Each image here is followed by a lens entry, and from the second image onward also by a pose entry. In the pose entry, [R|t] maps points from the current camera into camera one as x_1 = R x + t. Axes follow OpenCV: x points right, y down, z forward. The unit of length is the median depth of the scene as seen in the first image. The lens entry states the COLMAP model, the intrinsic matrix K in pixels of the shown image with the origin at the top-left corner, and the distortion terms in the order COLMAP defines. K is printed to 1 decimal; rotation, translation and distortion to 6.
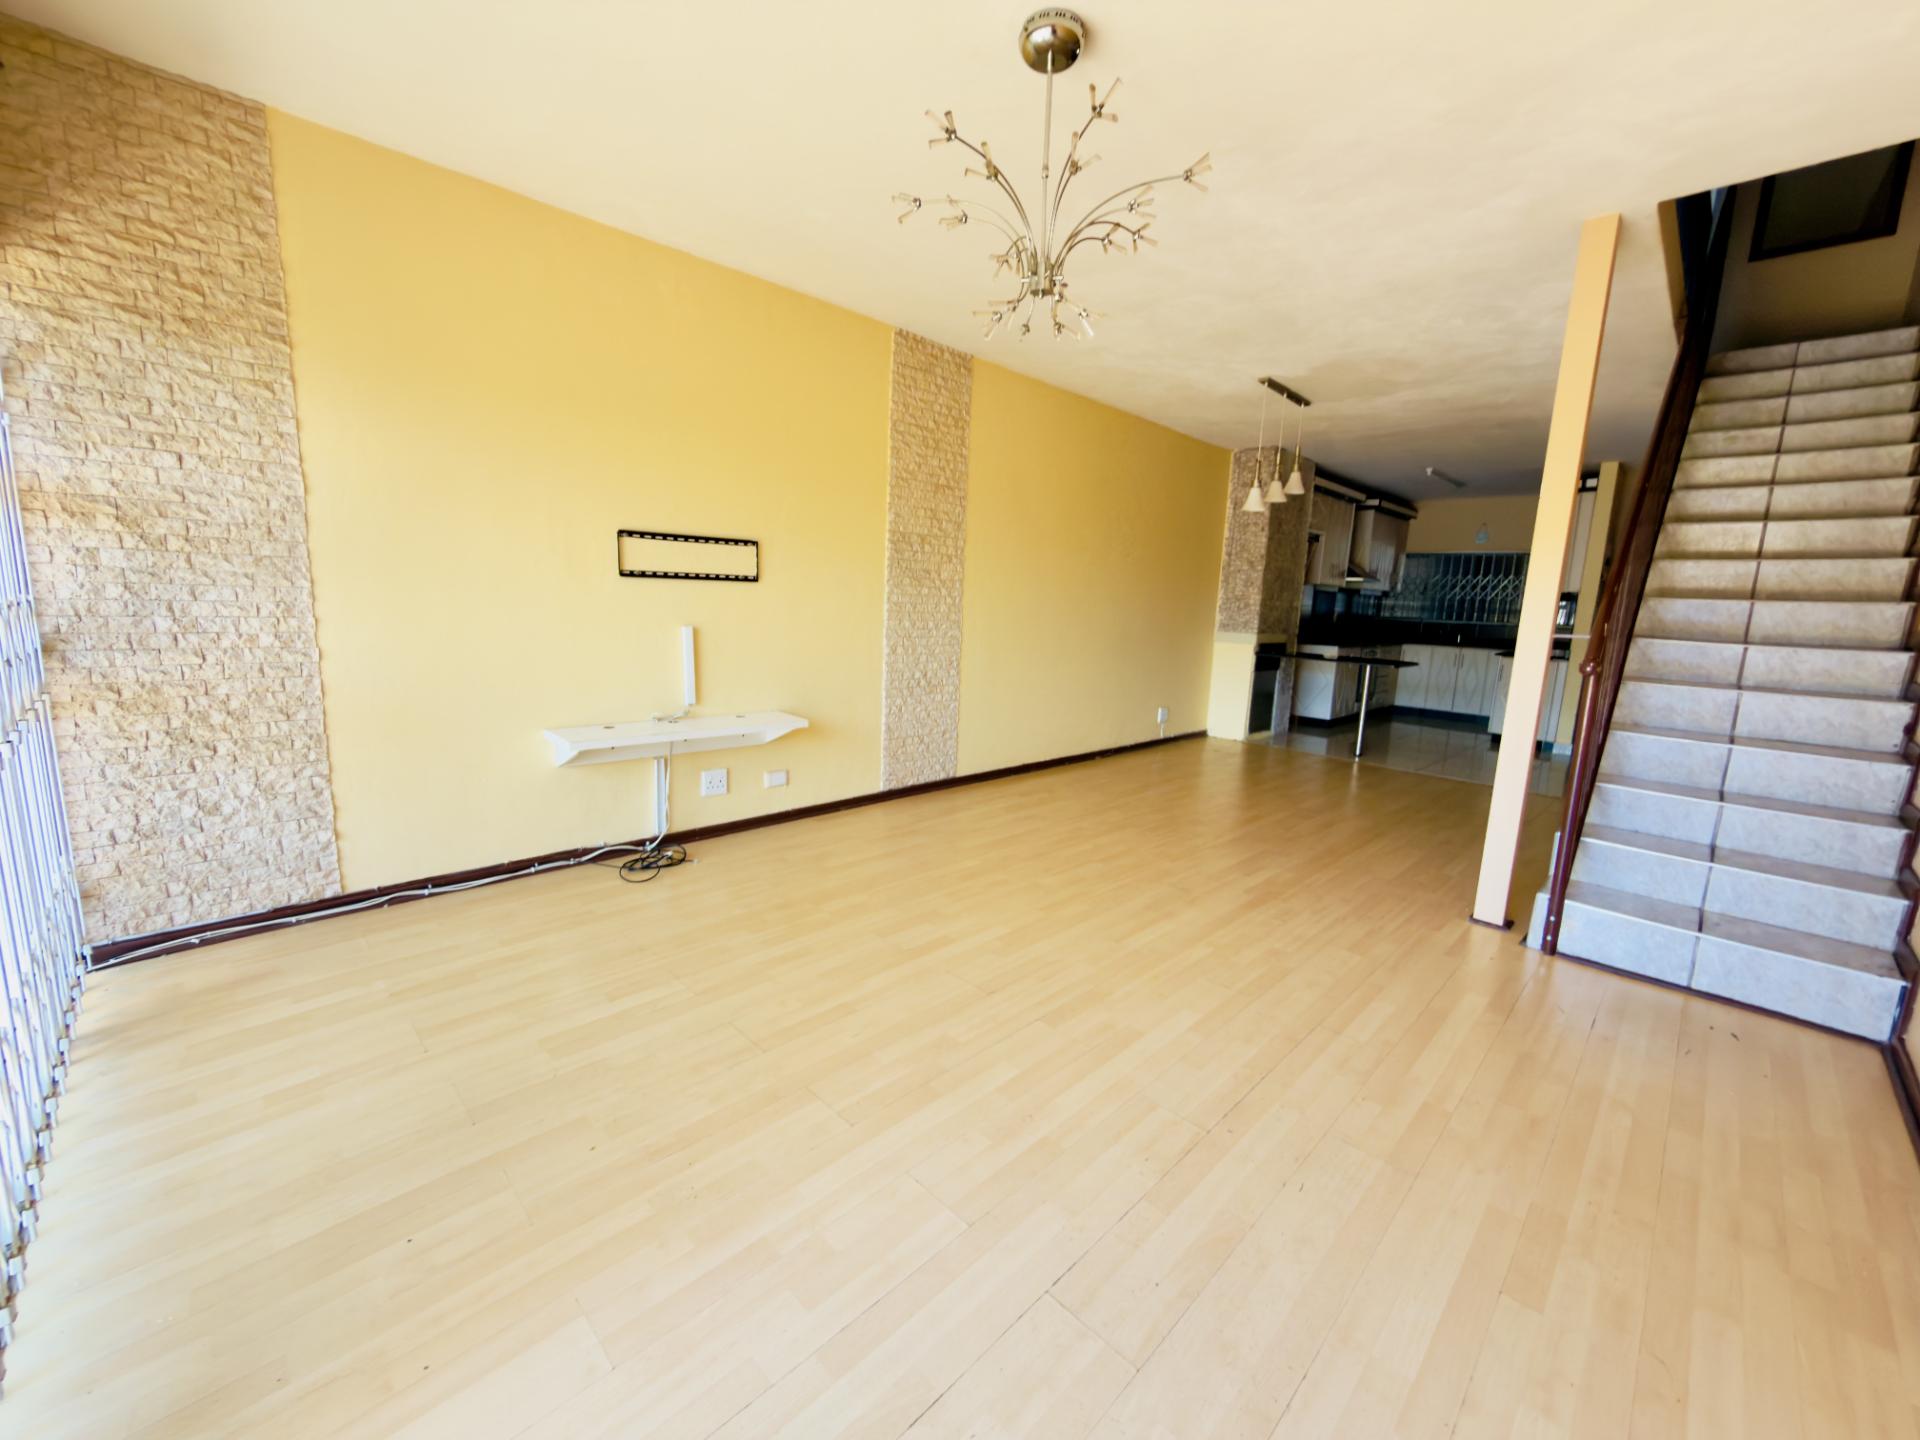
lens RADIAL K [[764.0, 0, 958.1], [0, 764.0, 716.9], [0, 0, 1]] dist [-0.001403, 0.000343]
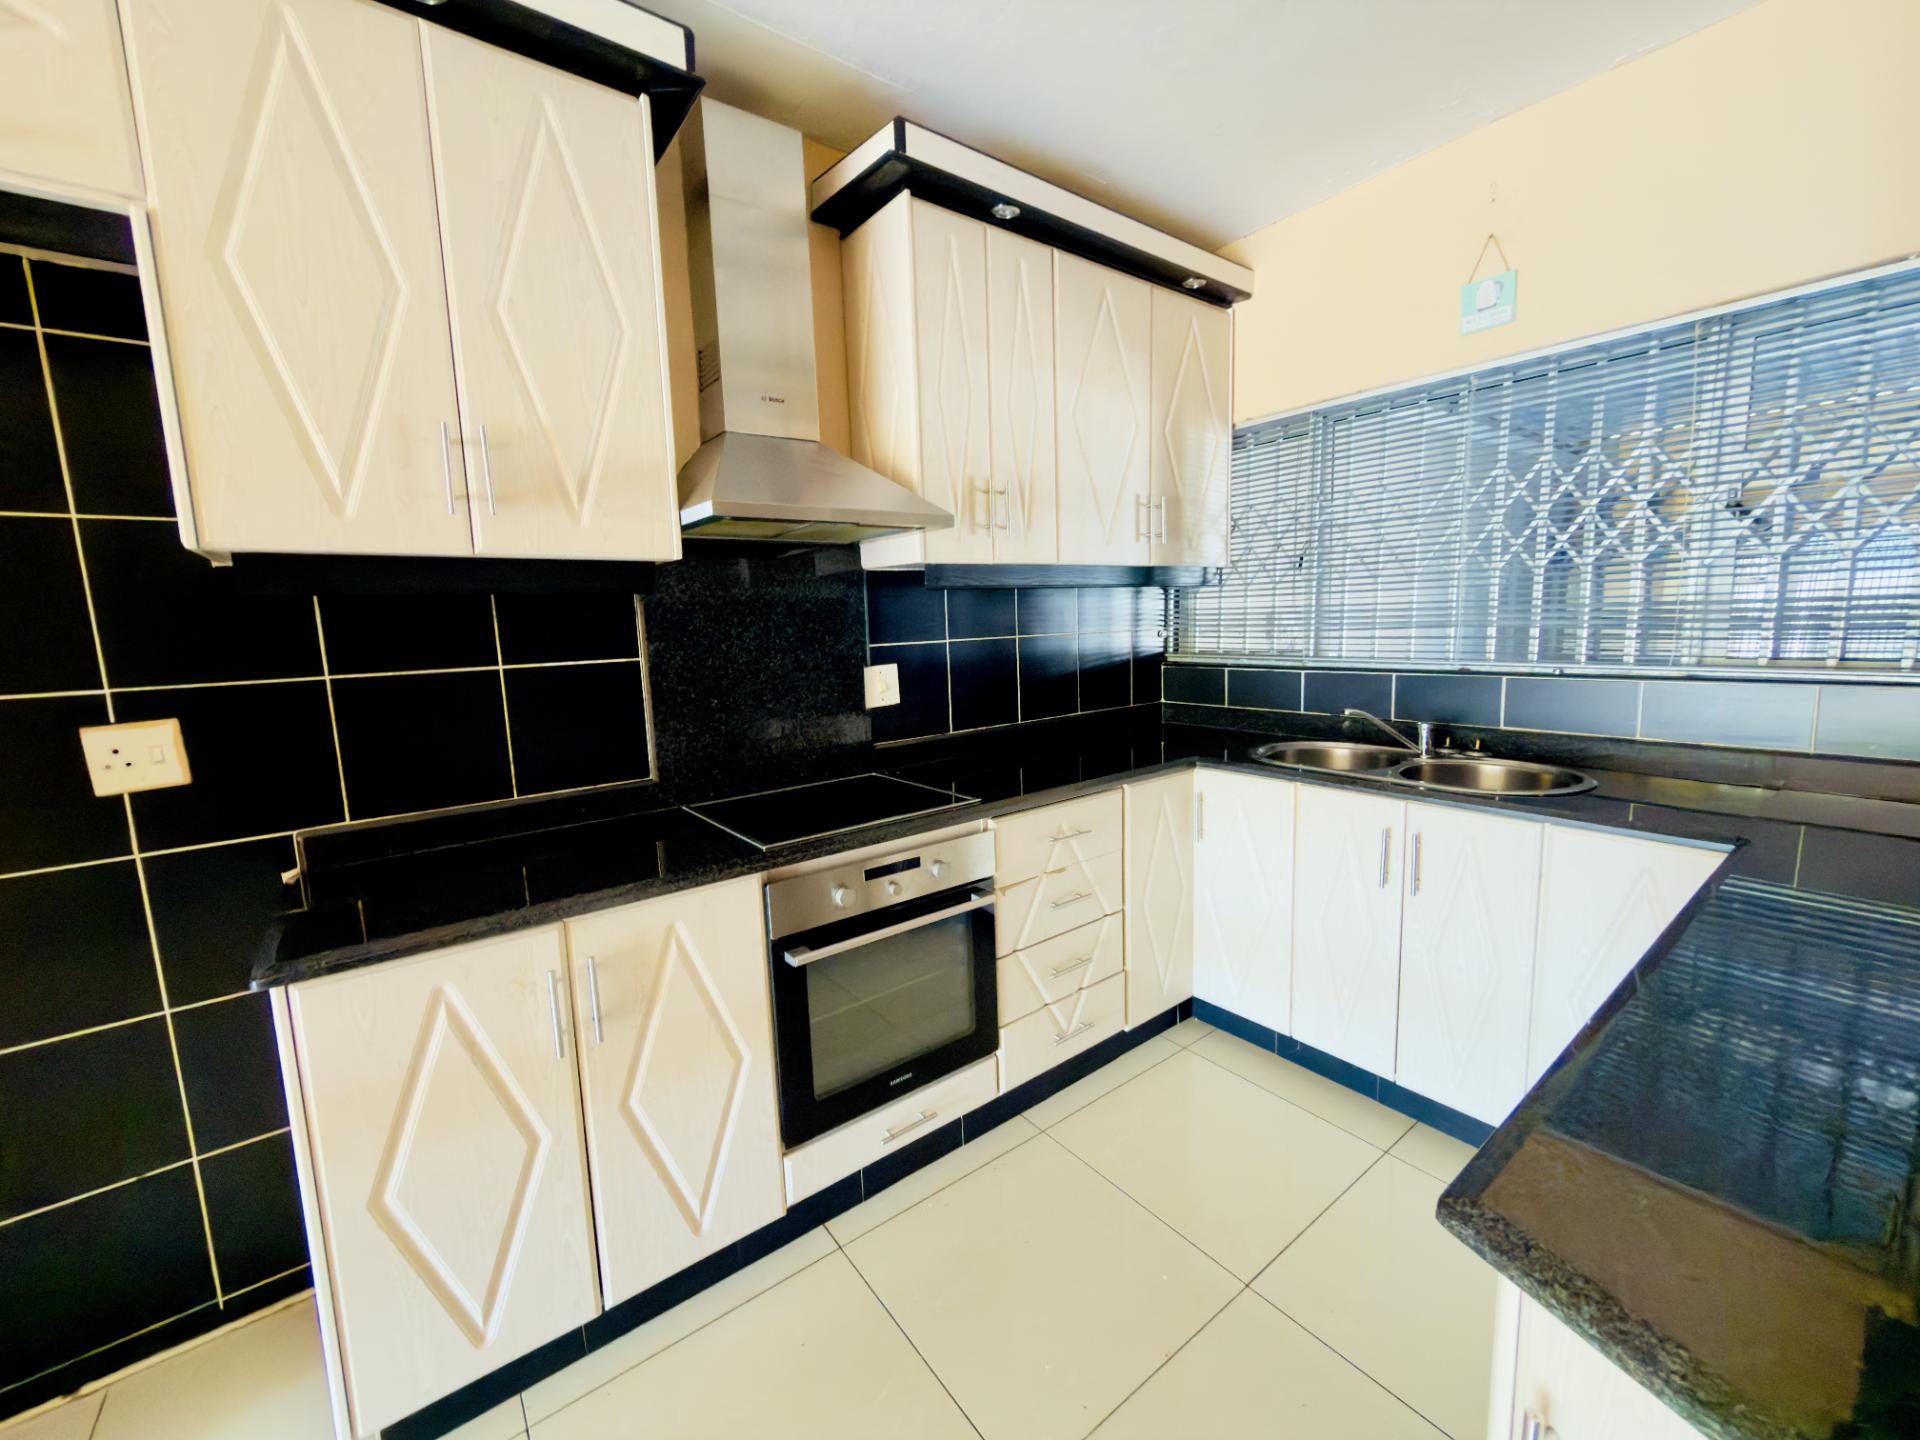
lens RADIAL K [[764.0, 0, 967.5], [0, 764.0, 720.9], [0, 0, 1]] dist [-0.001403, 0.000343]
pose [[0.990333, -0.059134, -0.125472, 0.719209], [0.056261, 0.998069, -0.026326, -0.144274], [0.126786, 0.019012, 0.991748, 0.982000]]
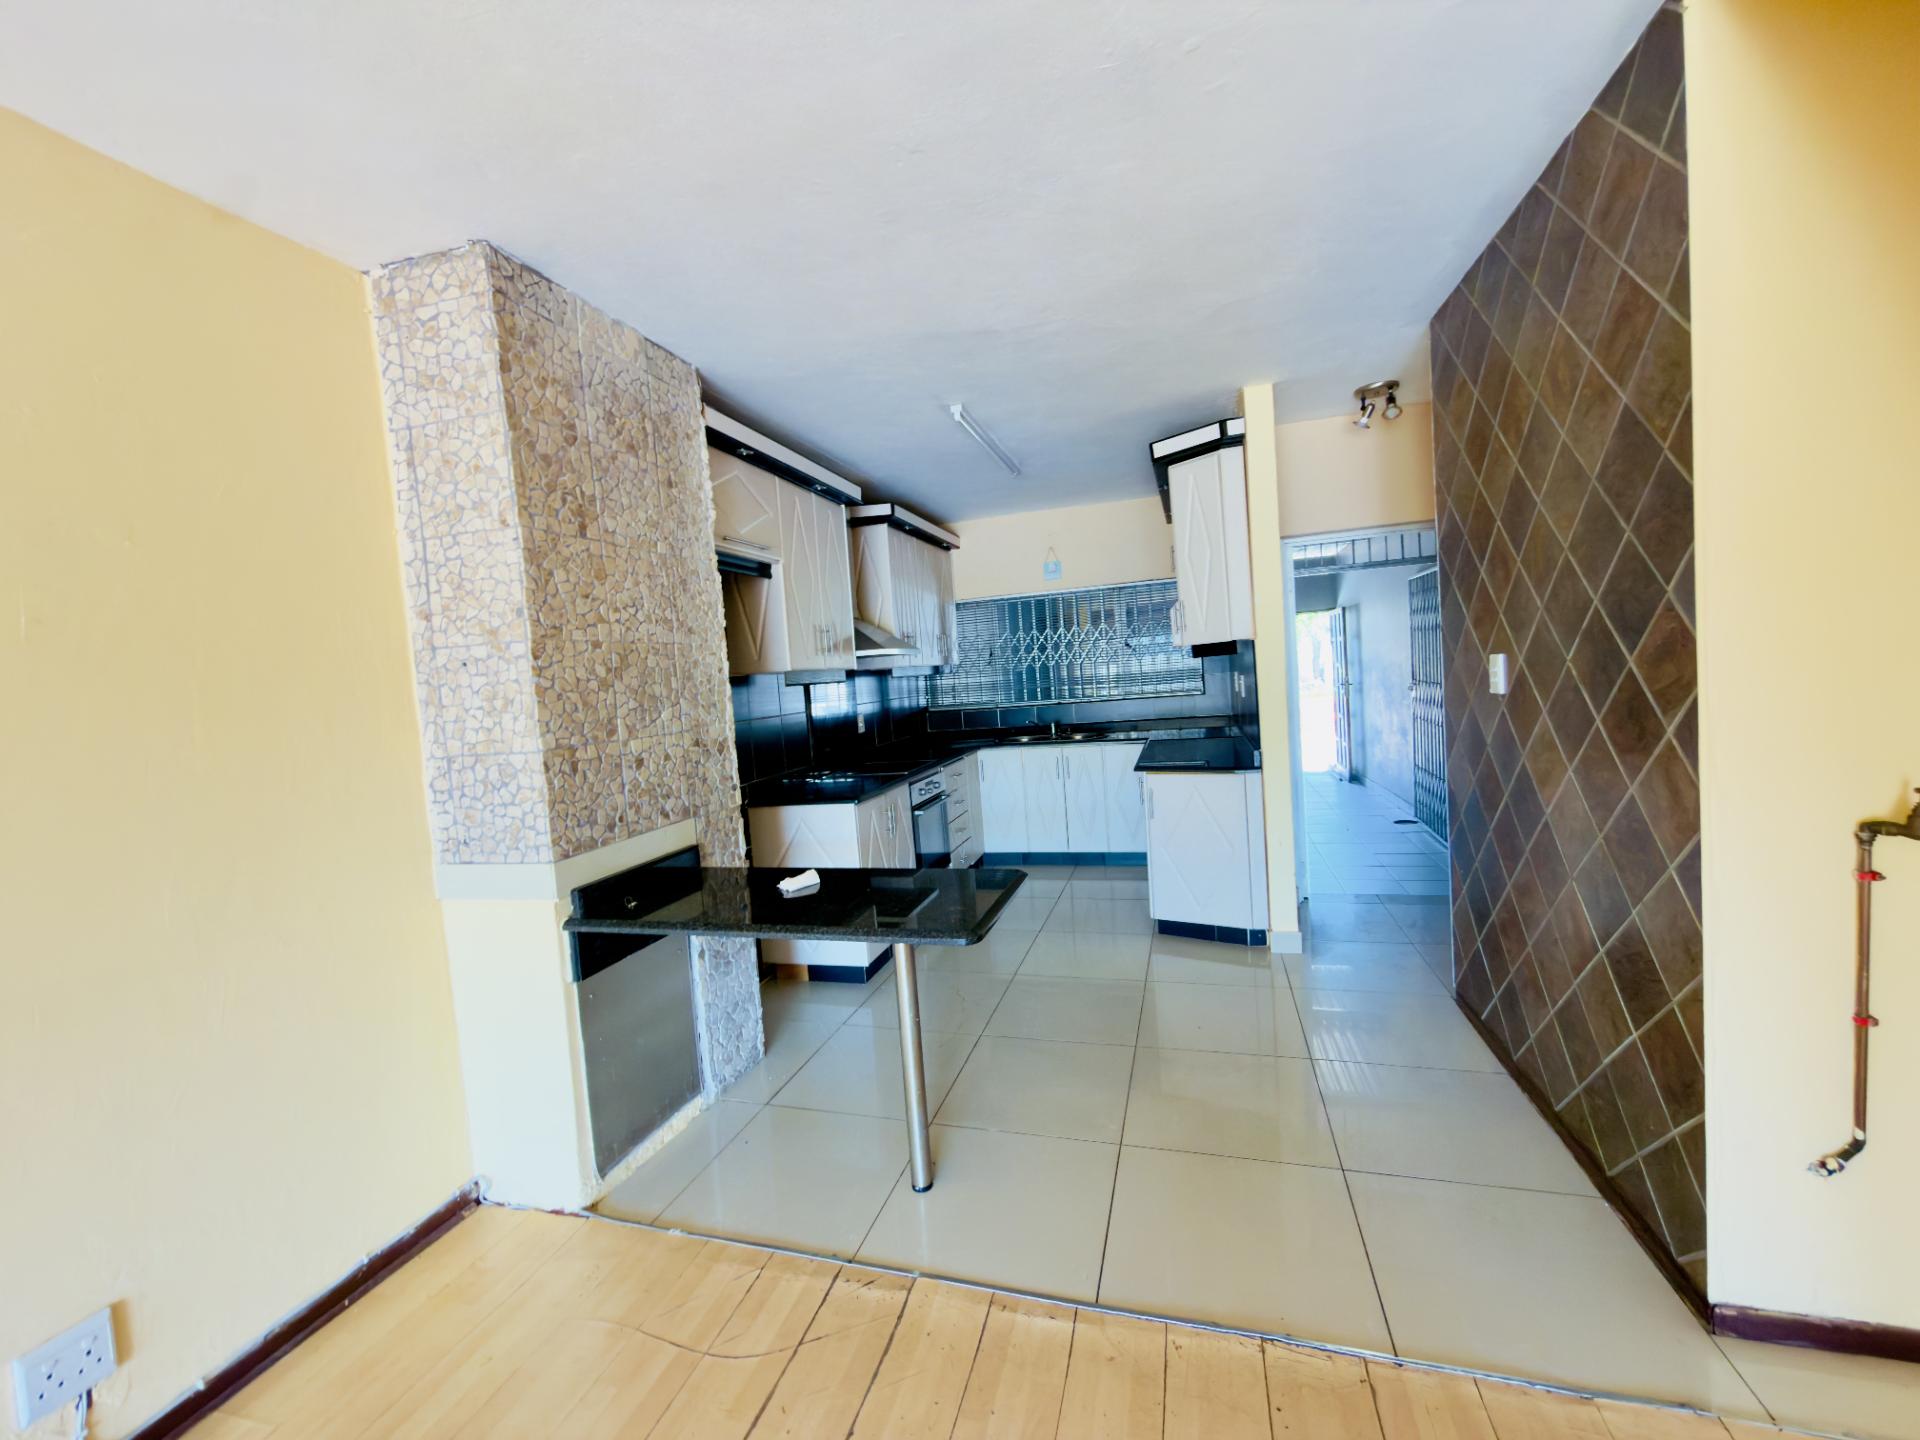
lens RADIAL K [[764.0, 0, 970.0], [0, 764.0, 722.6], [0, 0, 1]] dist [-0.001403, 0.000343]
pose [[0.862083, -0.136993, 0.487899, 0.385597], [0.186103, 0.981080, -0.053362, -0.114257], [-0.471357, 0.136802, 0.871268, 0.640016]]
